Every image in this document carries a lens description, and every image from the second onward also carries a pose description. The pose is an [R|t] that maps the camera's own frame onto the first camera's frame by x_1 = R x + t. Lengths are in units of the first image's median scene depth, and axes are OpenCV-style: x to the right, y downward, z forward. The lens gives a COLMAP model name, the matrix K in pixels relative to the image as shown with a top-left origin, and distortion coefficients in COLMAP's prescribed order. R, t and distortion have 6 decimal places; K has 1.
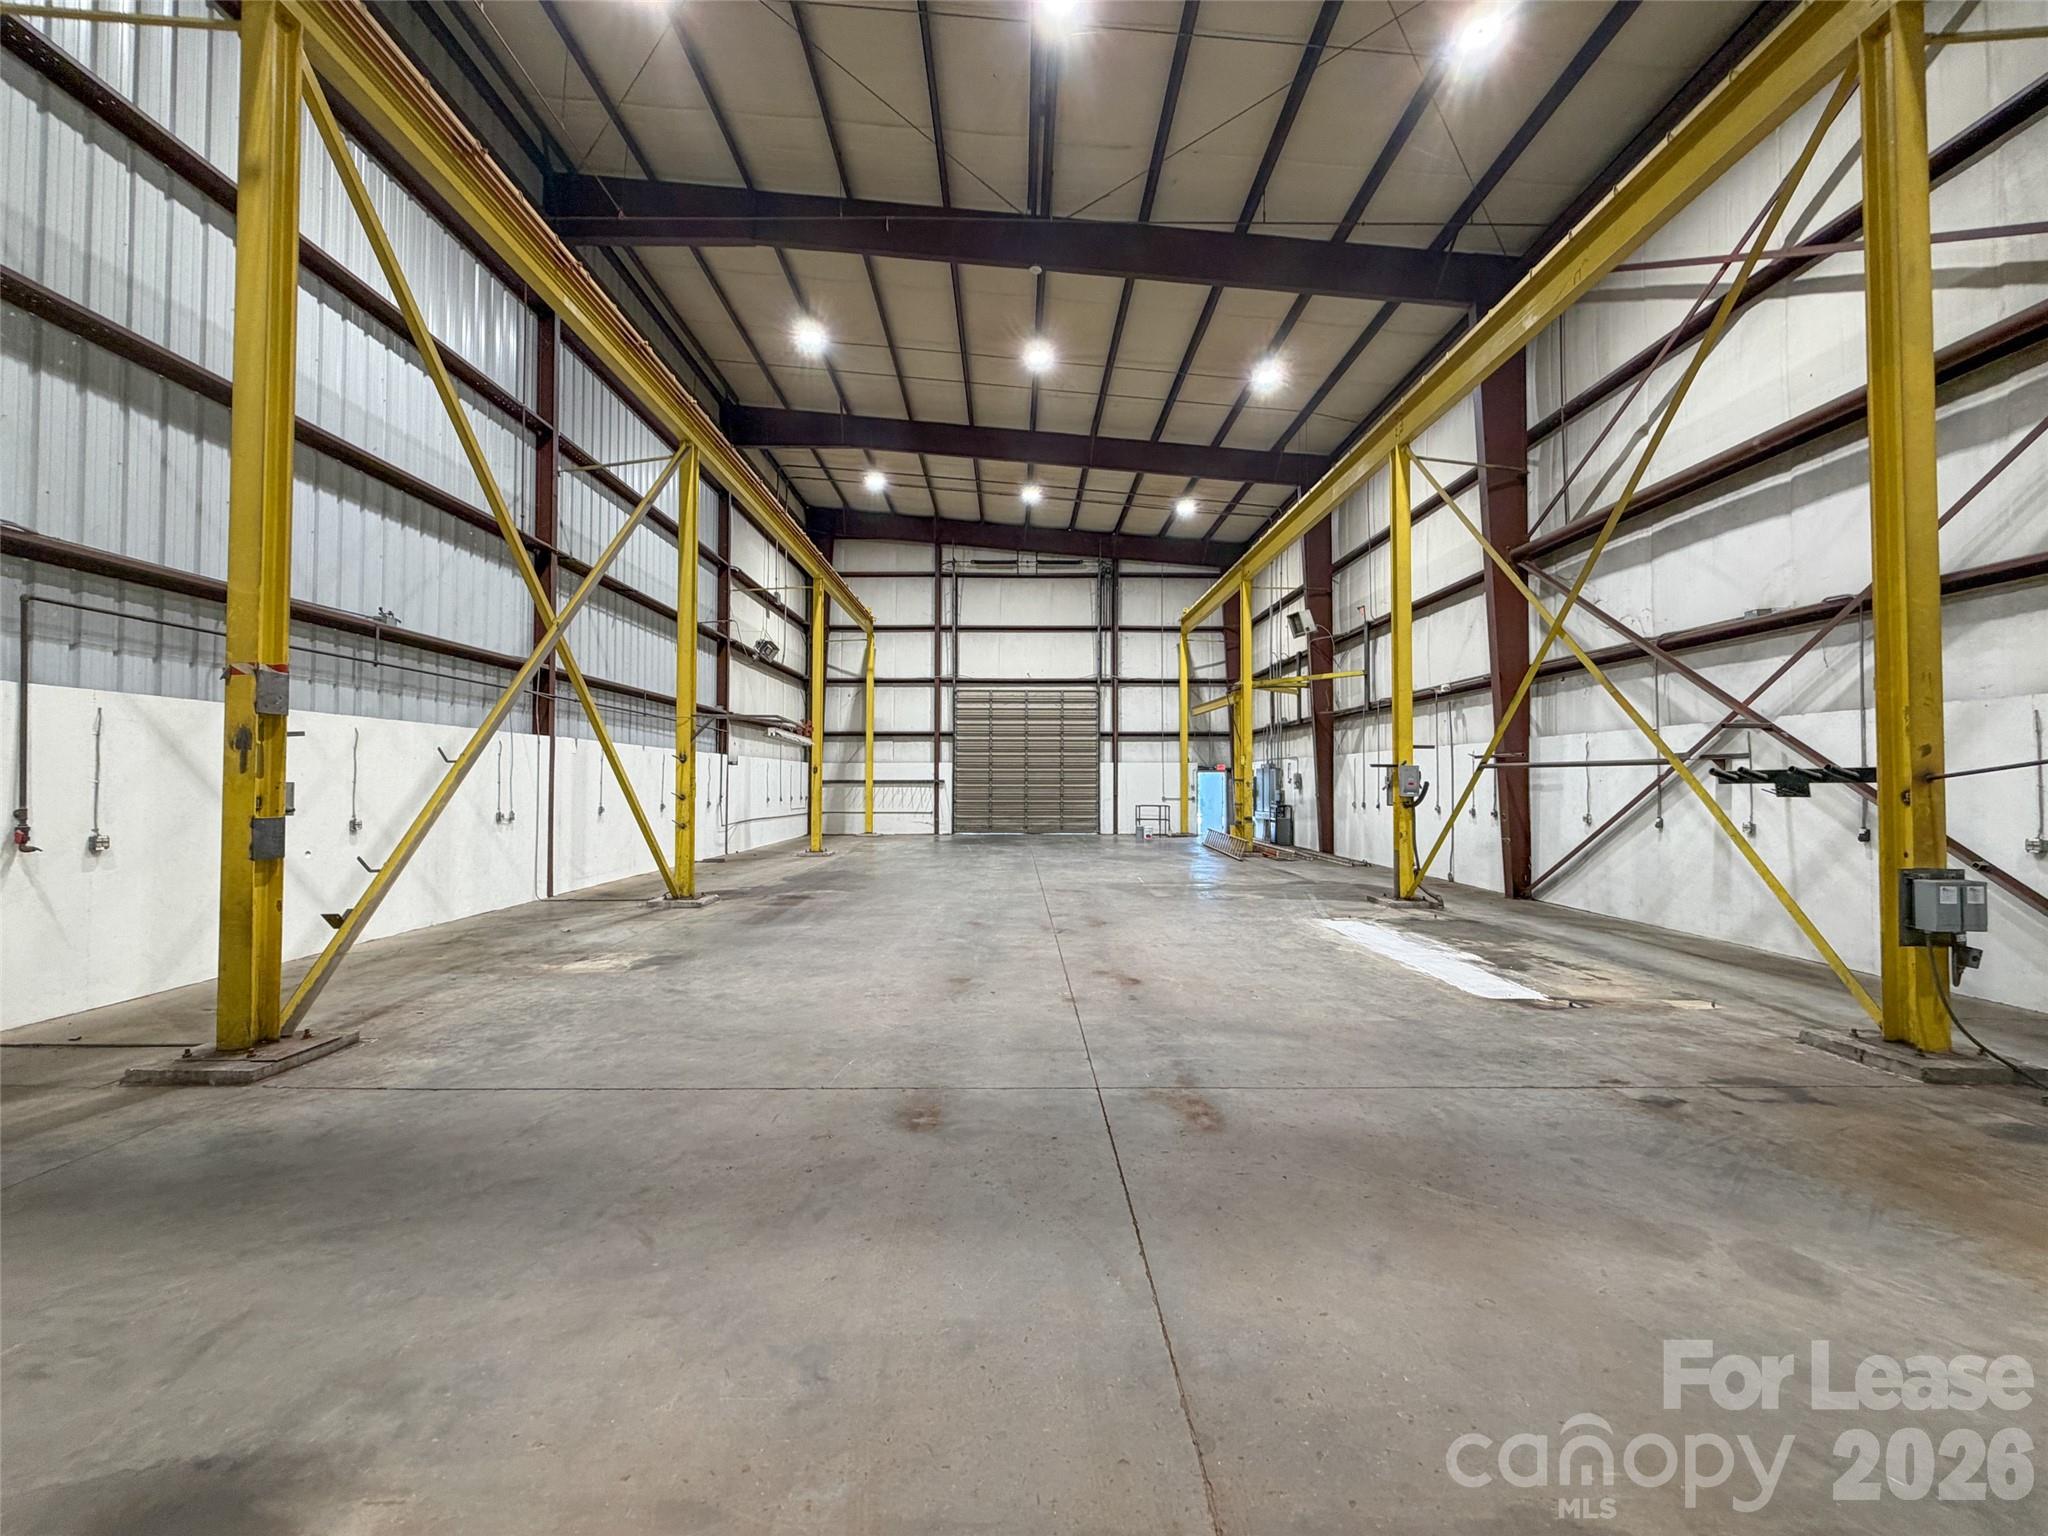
lens RADIAL K [[814.7, 0, 1017.2], [0, 814.7, 764.8], [0, 0, 1]] dist [-0.000086, 0.000427]
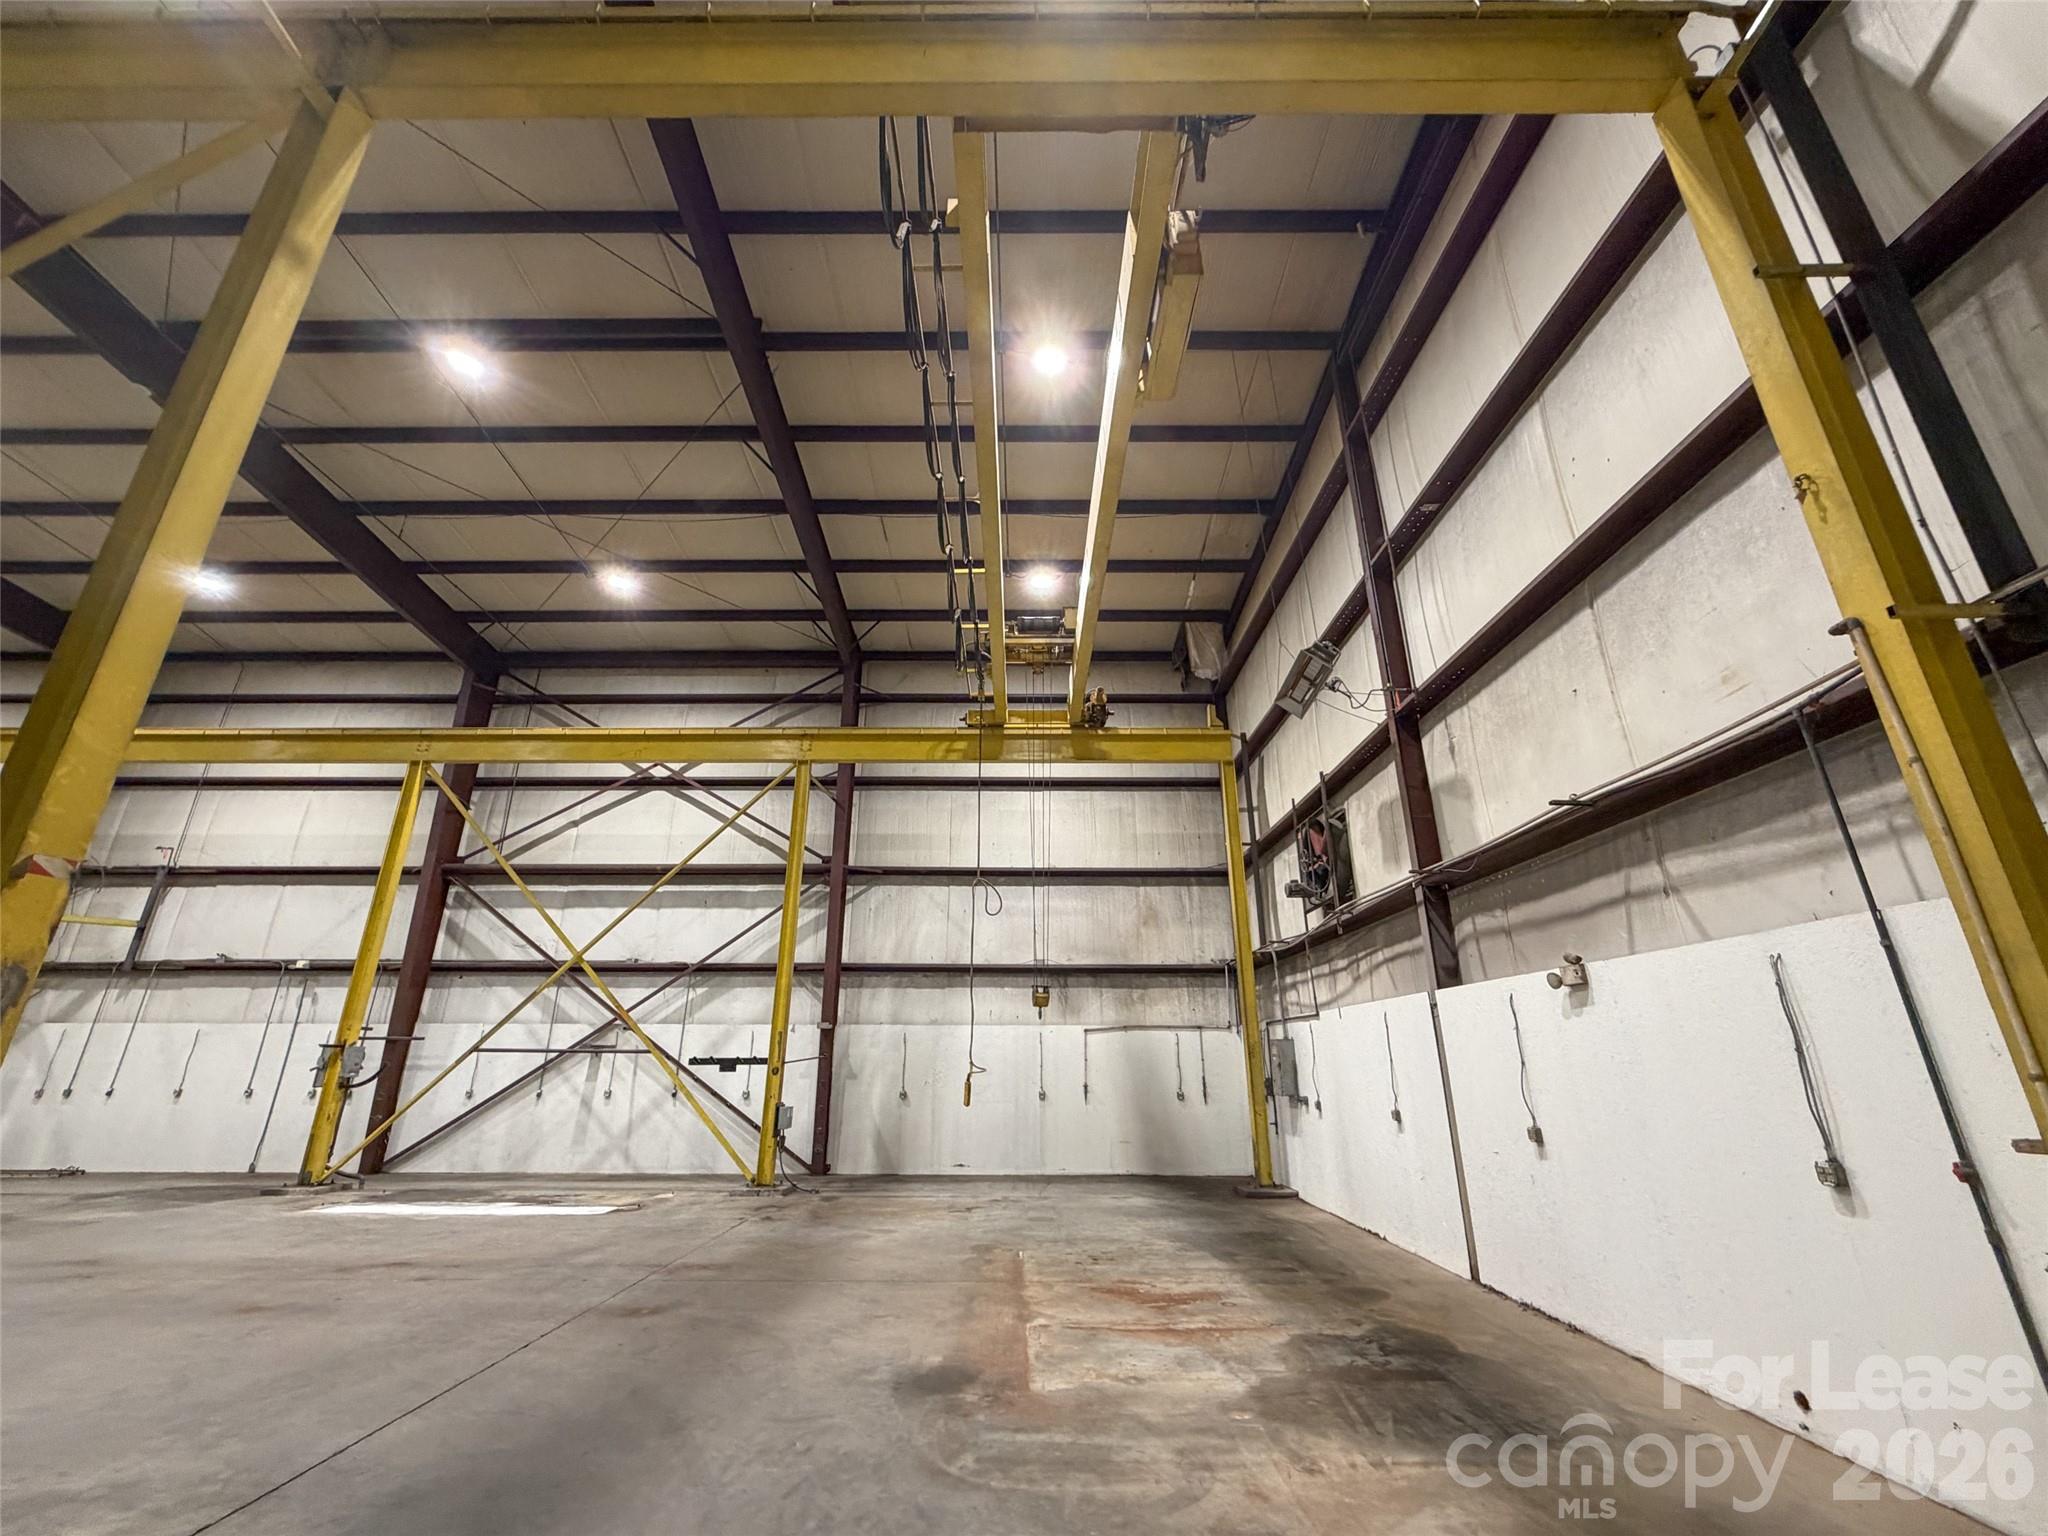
lens RADIAL K [[825.5, 0, 1019.4], [0, 825.5, 767.7], [0, 0, 1]] dist [-0.000231, 0.000031]
pose [[0.007695, 0.337756, 0.941202, -0.281488], [-0.024679, 0.941007, -0.337485, 0.000345], [-0.999666, -0.020631, 0.015577, 0.050103]]
